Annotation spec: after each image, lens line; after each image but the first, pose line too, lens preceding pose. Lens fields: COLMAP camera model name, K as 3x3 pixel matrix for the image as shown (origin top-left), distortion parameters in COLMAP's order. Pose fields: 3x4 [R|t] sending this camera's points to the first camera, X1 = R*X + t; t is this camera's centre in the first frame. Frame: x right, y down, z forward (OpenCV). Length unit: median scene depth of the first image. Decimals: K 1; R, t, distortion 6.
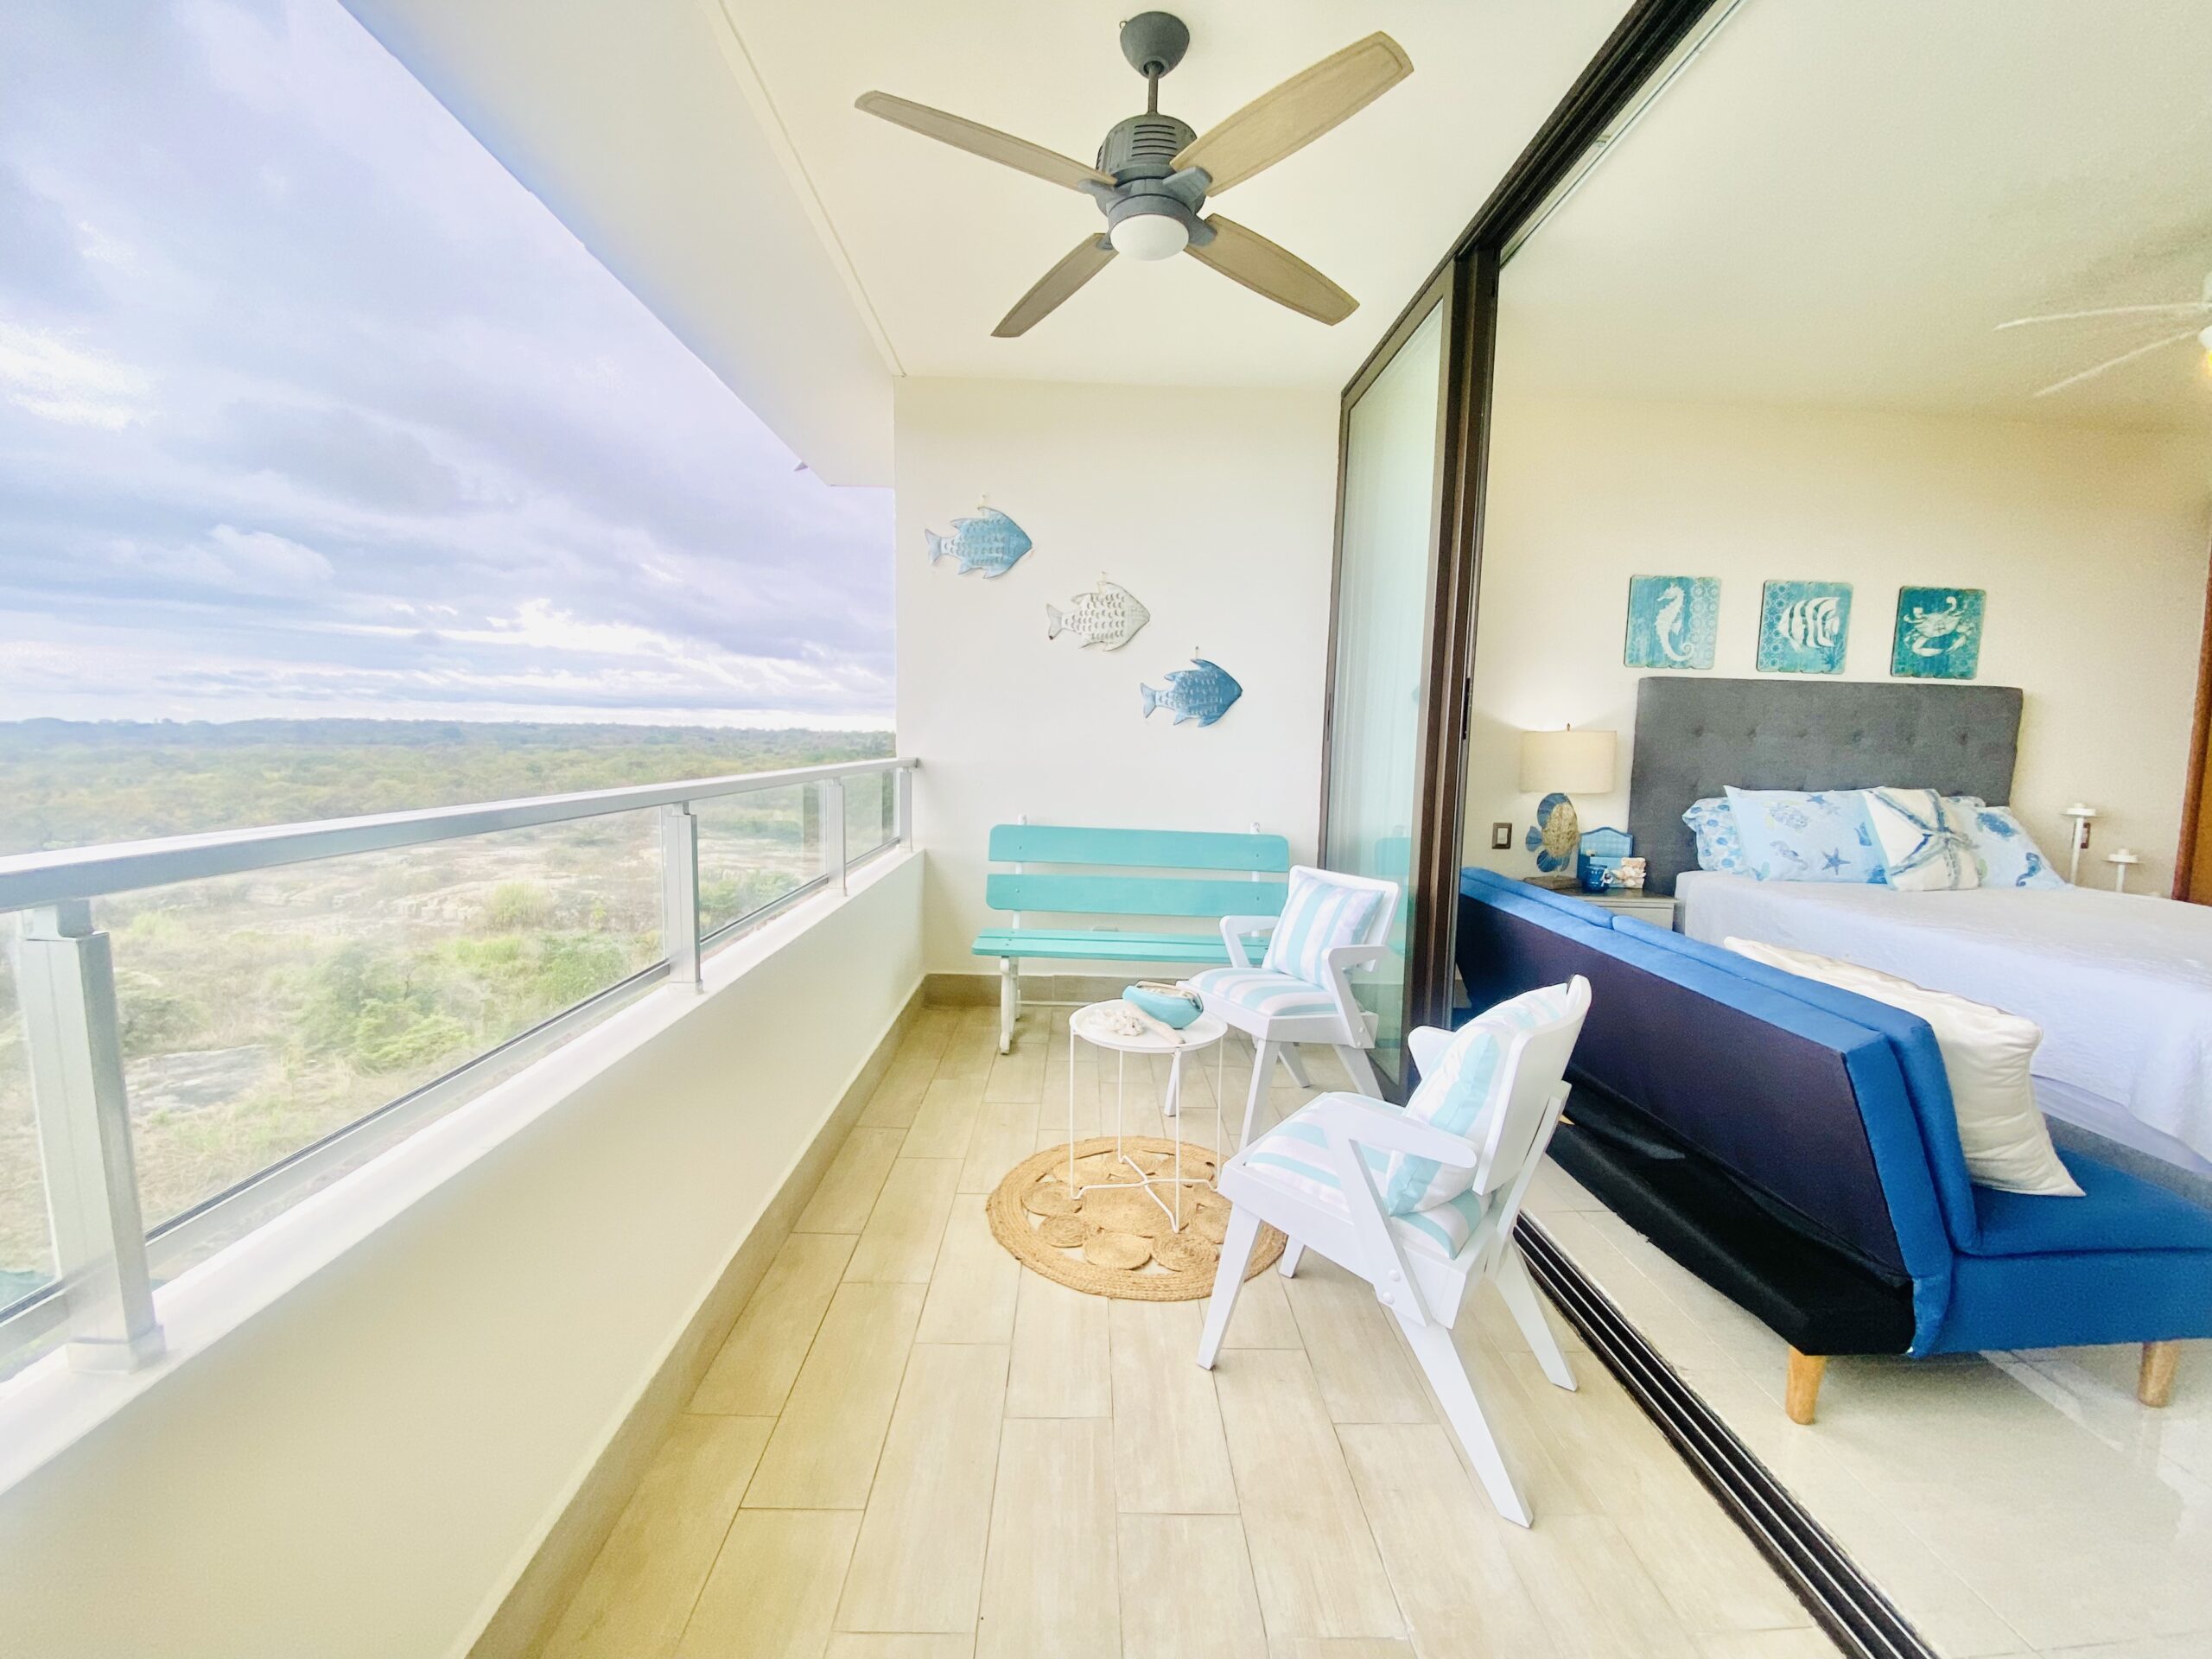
lens RADIAL K [[900.4, 0, 1097.6], [0, 900.4, 819.9], [0, 0, 1]] dist [-0.011344, -0.006522]
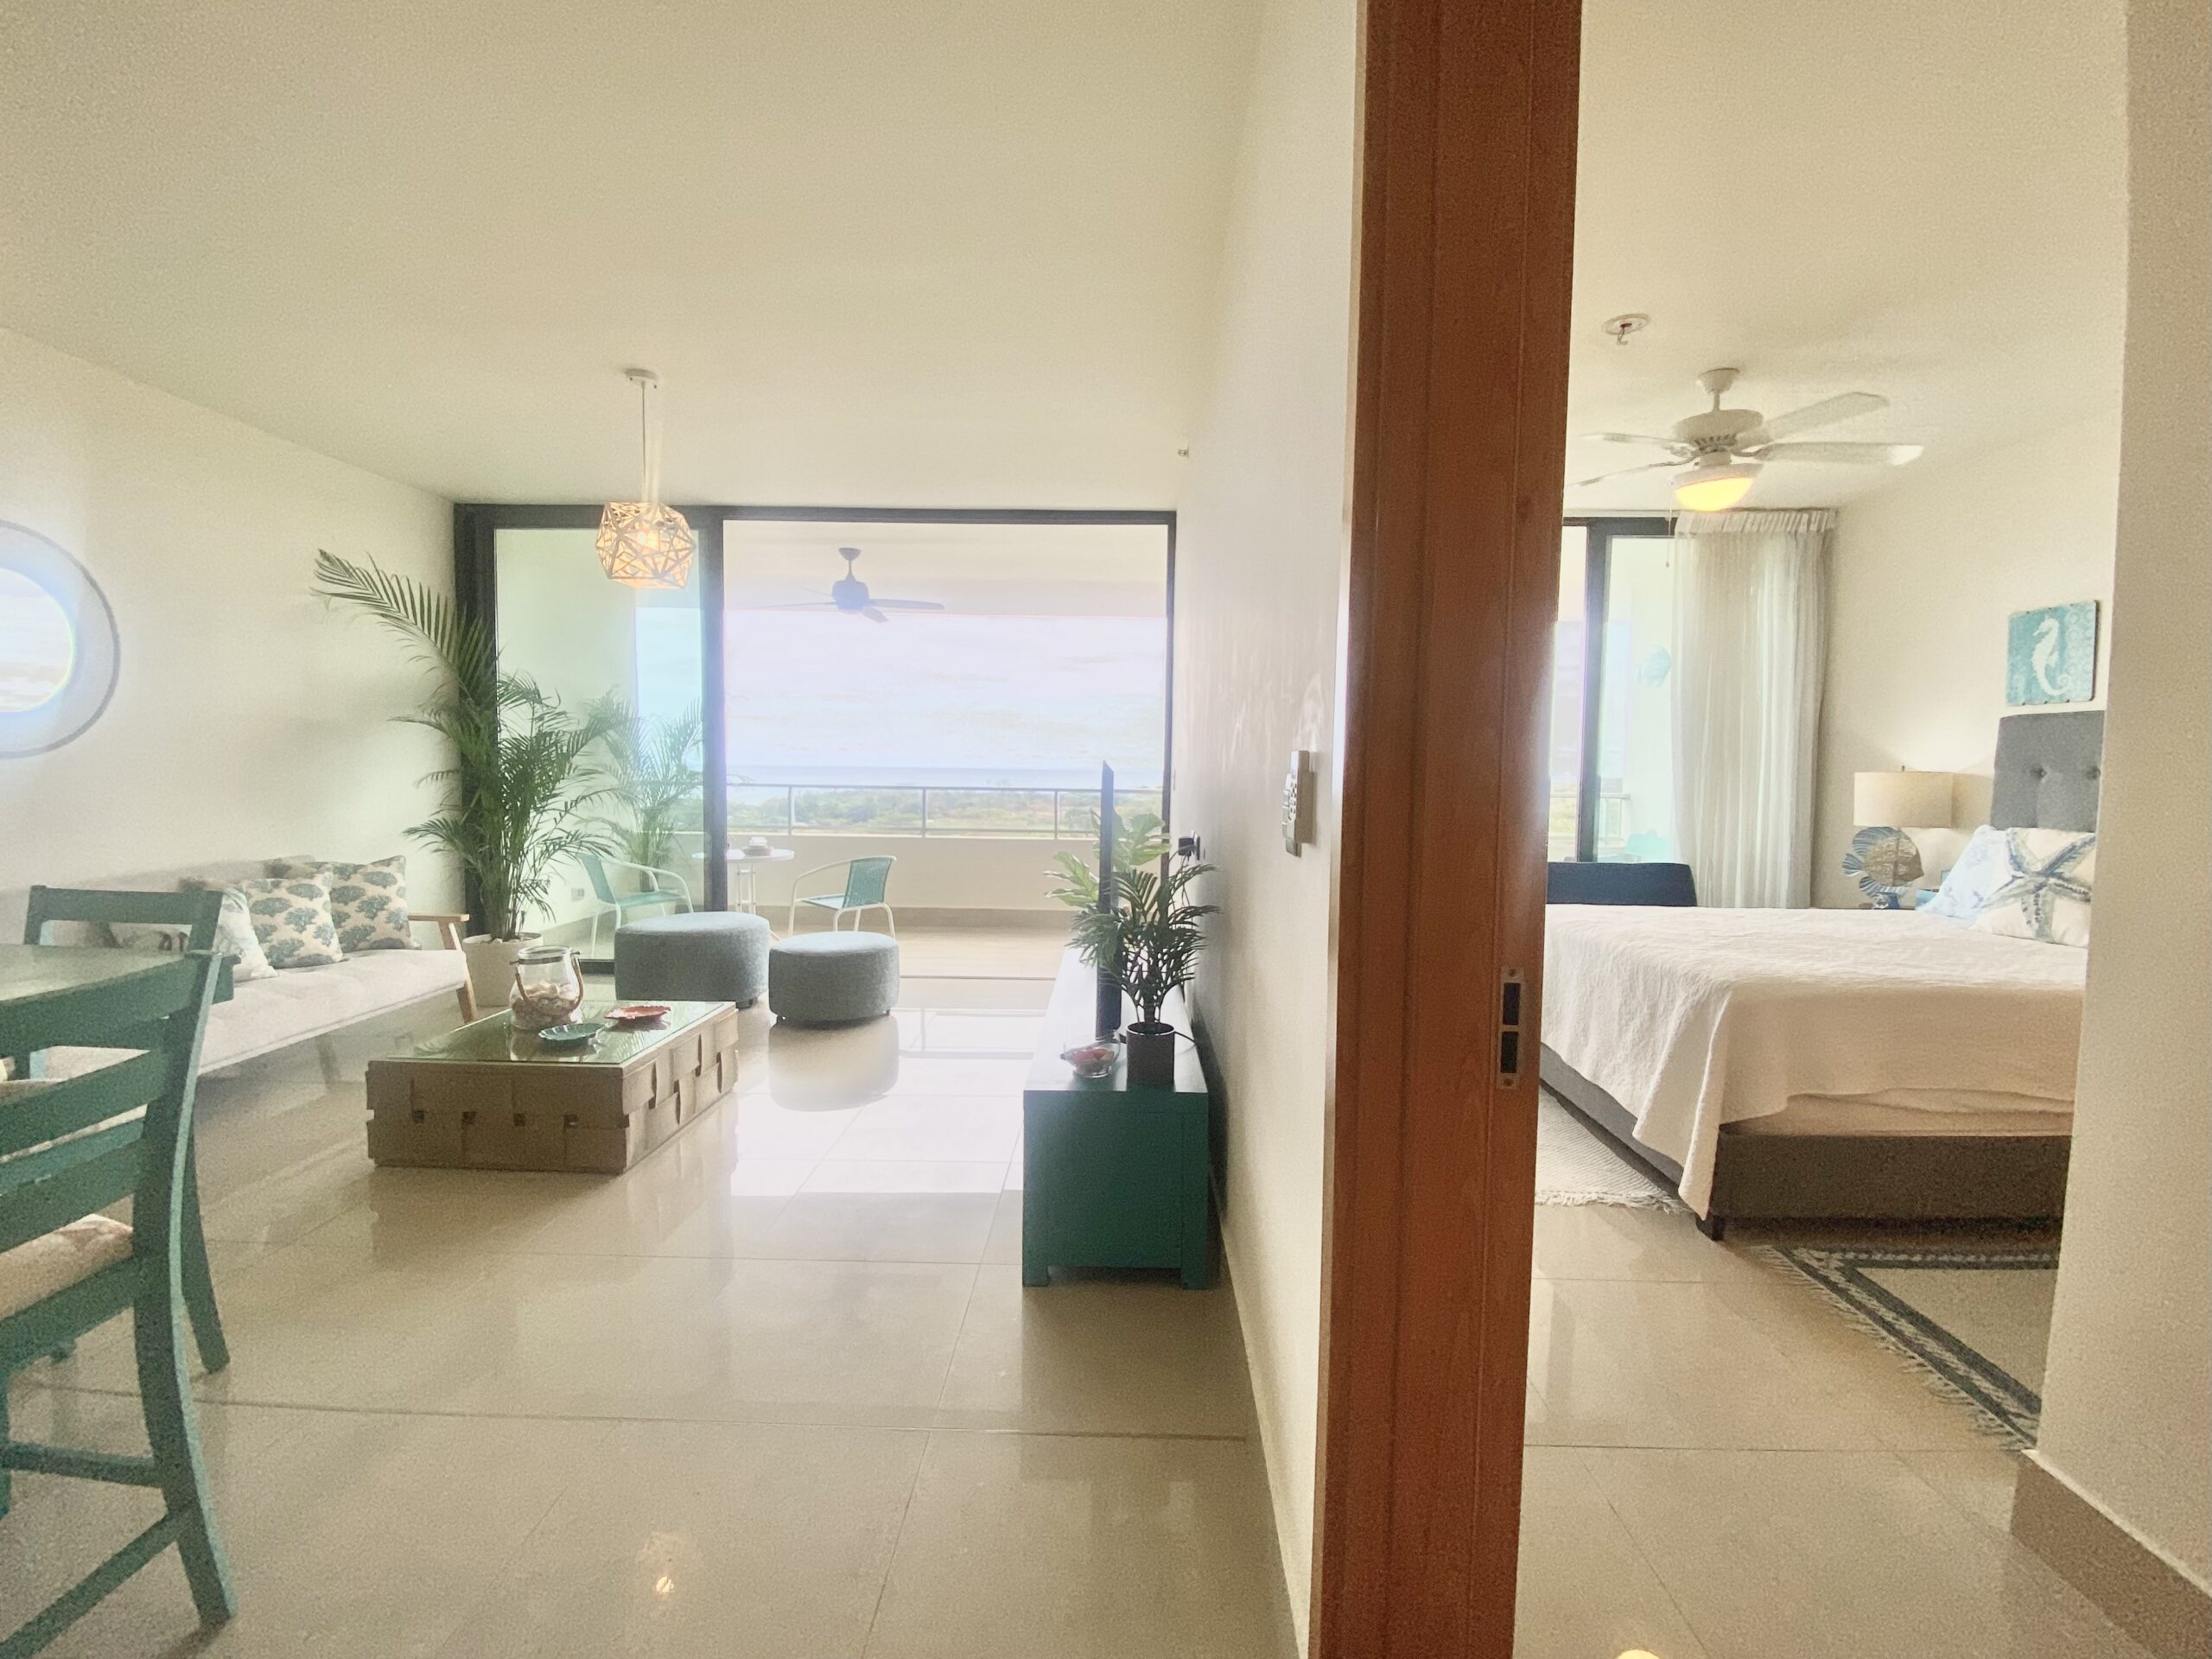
lens RADIAL K [[900.4, 0, 1115.5], [0, 900.4, 819.3], [0, 0, 1]] dist [-0.011344, -0.006522]
pose [[-0.057170, 0.033146, -0.997814, 1.639924], [-0.101669, 0.994059, 0.038847, 0.014813], [0.993174, 0.103668, -0.053461, 0.090815]]
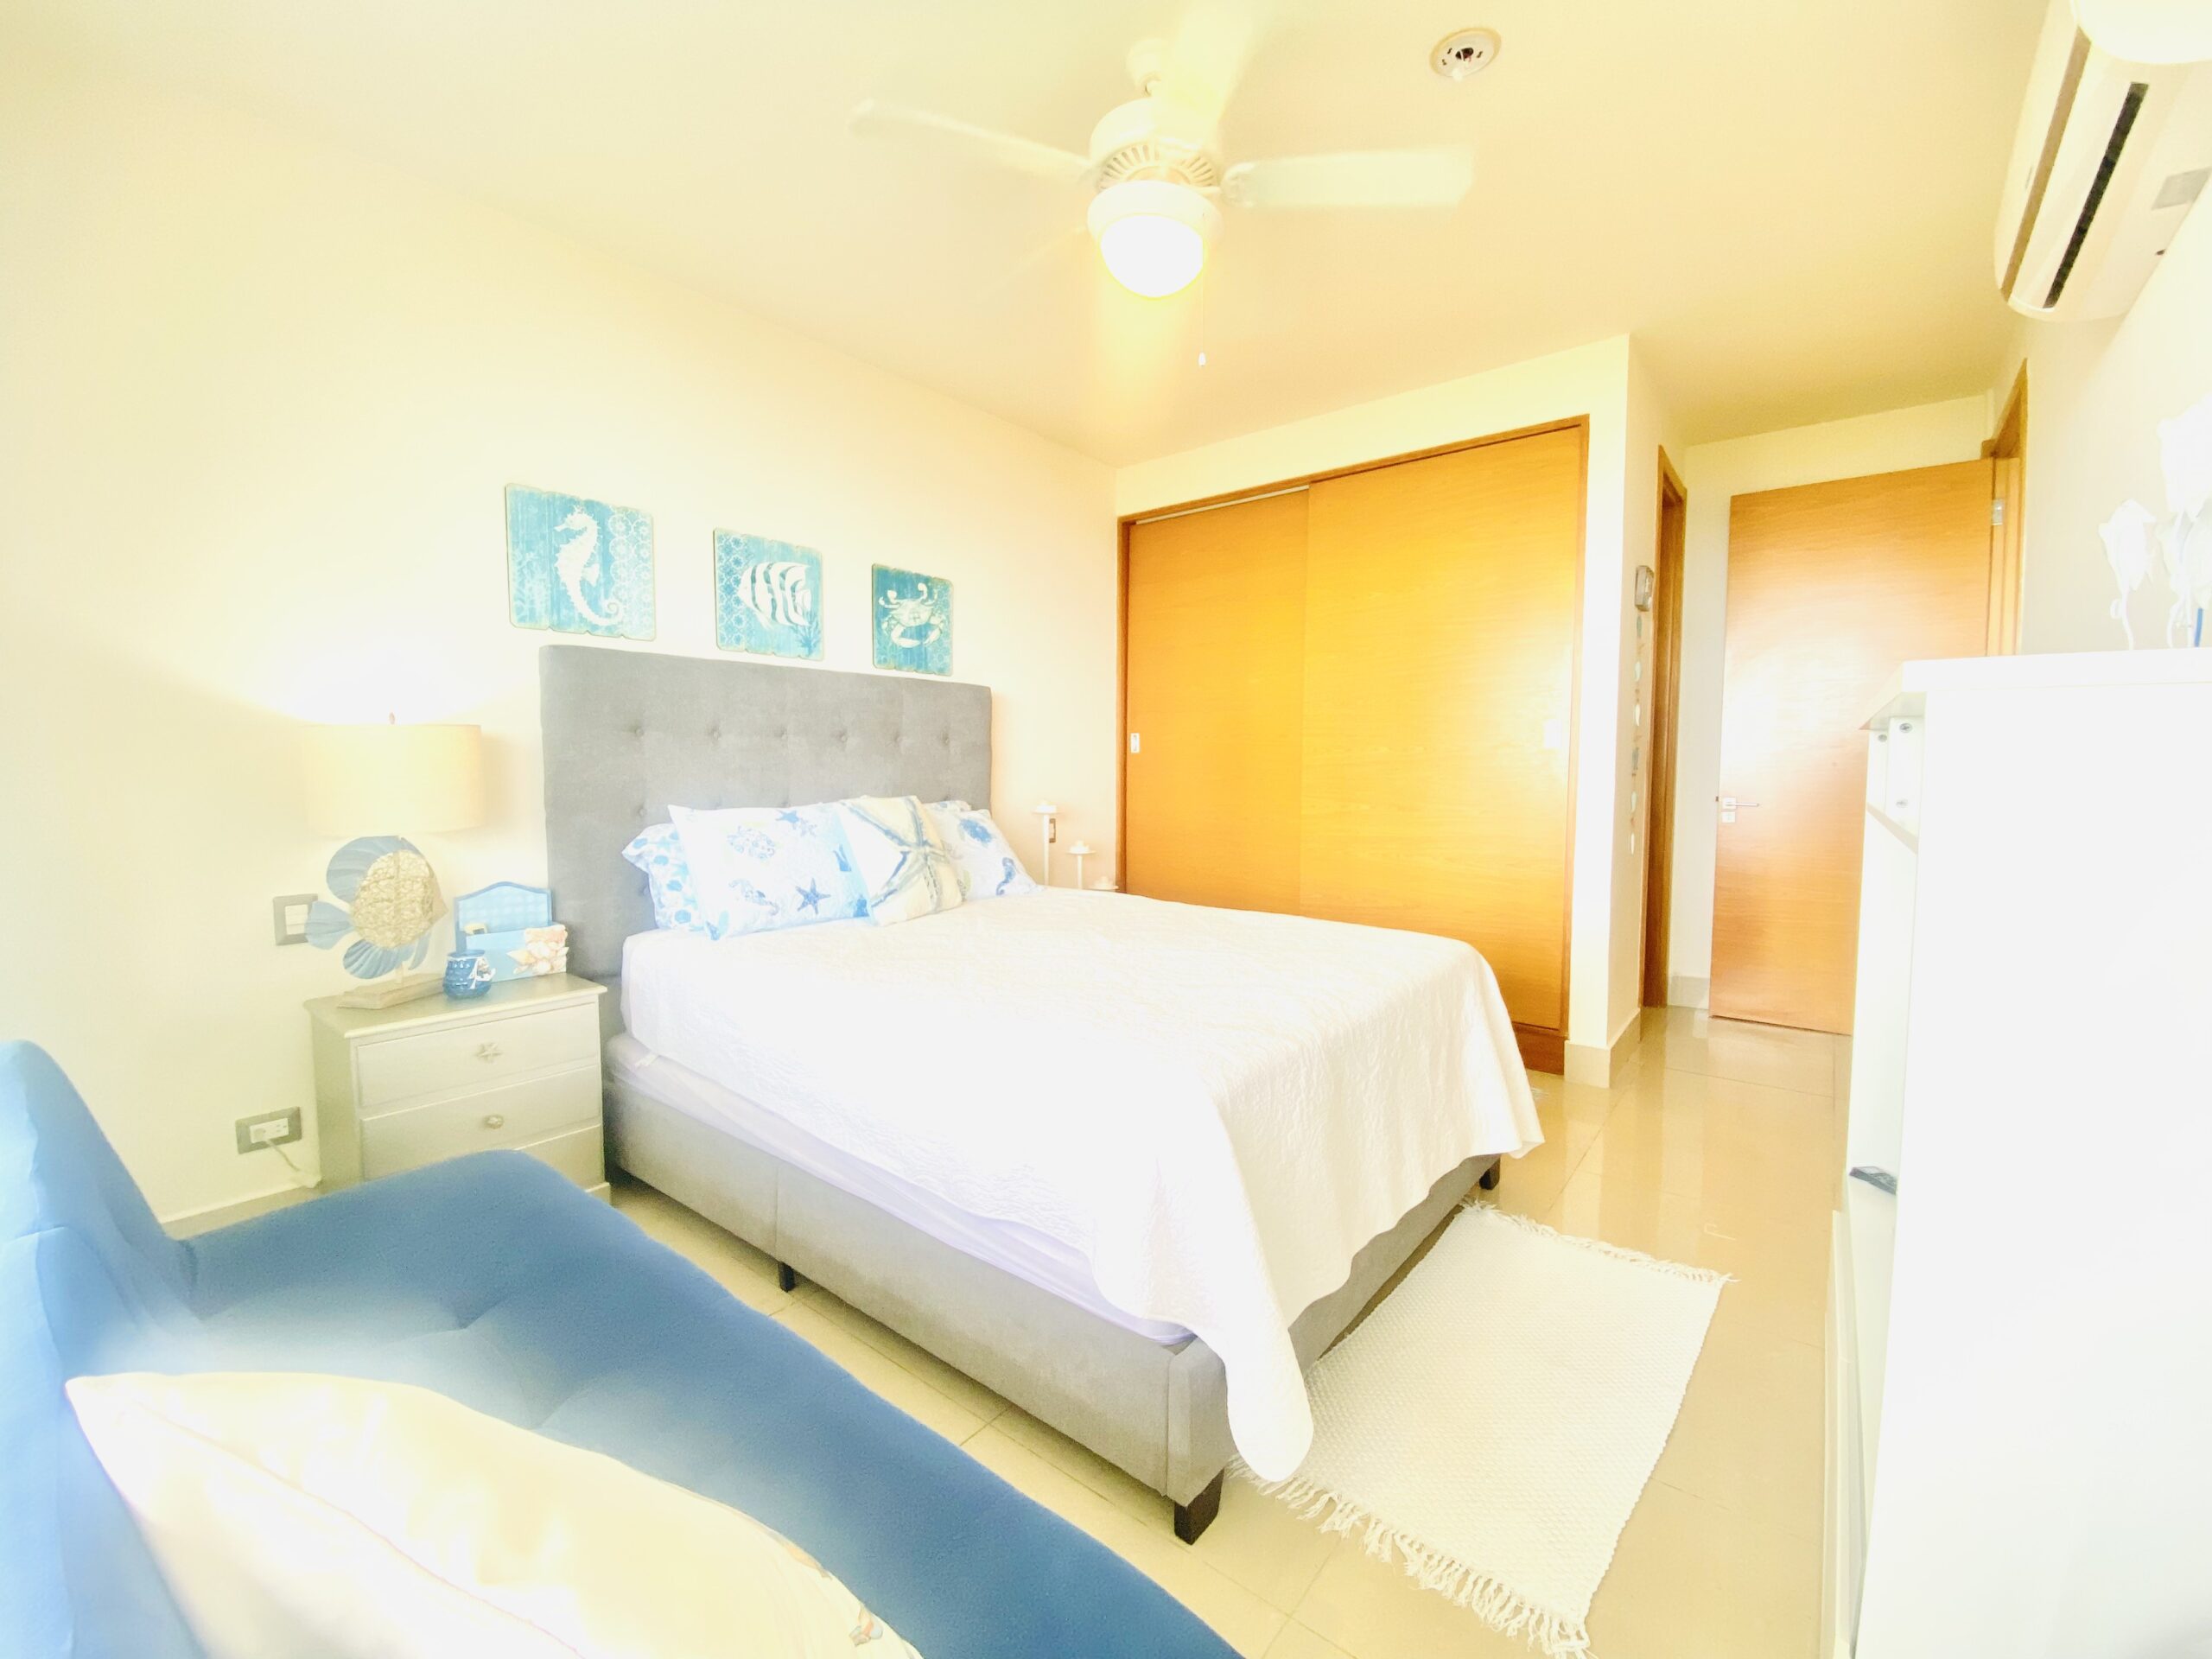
lens RADIAL K [[900.4, 0, 1147.9], [0, 900.4, 839.3], [0, 0, 1]] dist [-0.011344, -0.006522]
pose [[0.596505, -0.086025, 0.797986, 0.343829], [0.085381, 0.995399, 0.043484, -0.010197], [-0.798055, 0.042194, 0.601105, 0.269591]]
